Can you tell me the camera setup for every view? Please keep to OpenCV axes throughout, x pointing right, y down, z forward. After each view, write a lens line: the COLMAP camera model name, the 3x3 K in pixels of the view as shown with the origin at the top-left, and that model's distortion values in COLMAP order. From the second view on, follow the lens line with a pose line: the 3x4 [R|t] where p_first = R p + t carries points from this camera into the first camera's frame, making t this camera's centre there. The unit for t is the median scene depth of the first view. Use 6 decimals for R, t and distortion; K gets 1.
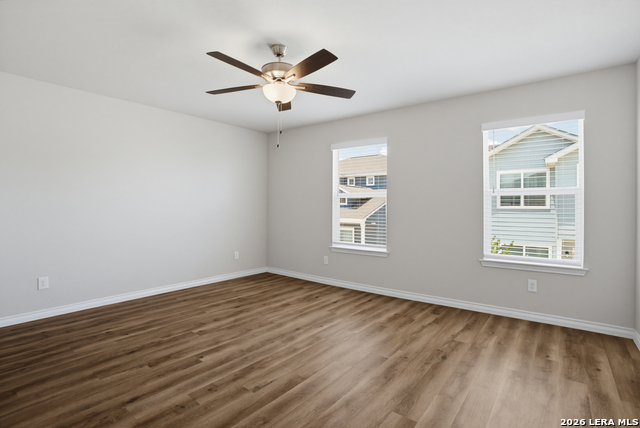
lens RADIAL K [[312.6, 0, 321.3], [0, 312.6, 207.9], [0, 0, 1]] dist [-0.077514, 0.027632]
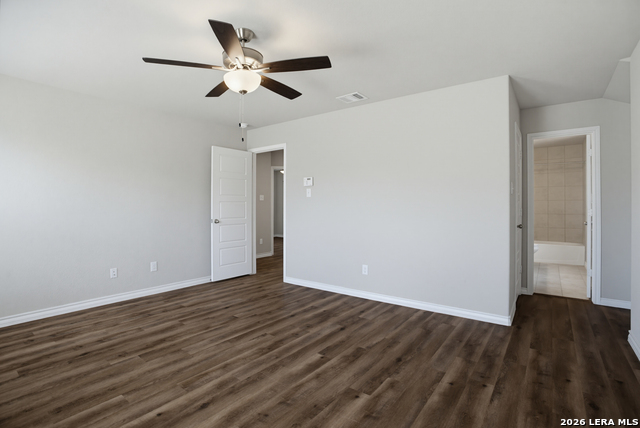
lens RADIAL K [[309.3, 0, 317.2], [0, 309.3, 206.1], [0, 0, 1]] dist [-0.076221, 0.026669]
pose [[-0.999981, -0.003173, -0.005354, -0.331512], [-0.003194, 0.999987, 0.003947, -0.008704], [0.005341, 0.003964, -0.999978, 1.782516]]
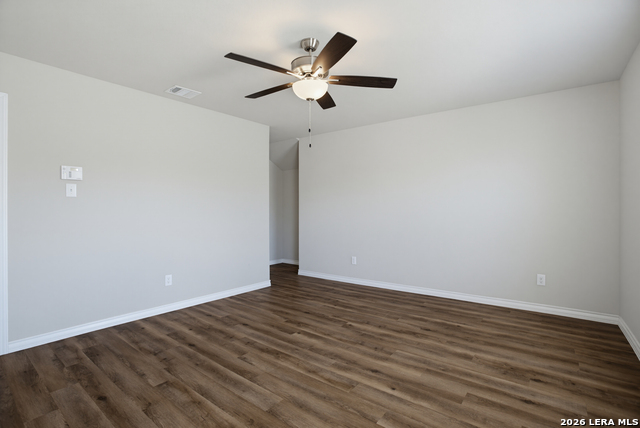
lens RADIAL K [[312.6, 0, 321.3], [0, 312.6, 207.9], [0, 0, 1]] dist [-0.077514, 0.027632]
pose [[0.006276, -0.006305, -0.999960, 0.756642], [-0.001948, 0.999978, -0.006317, -0.003168], [0.999978, 0.001987, 0.006264, 0.965231]]
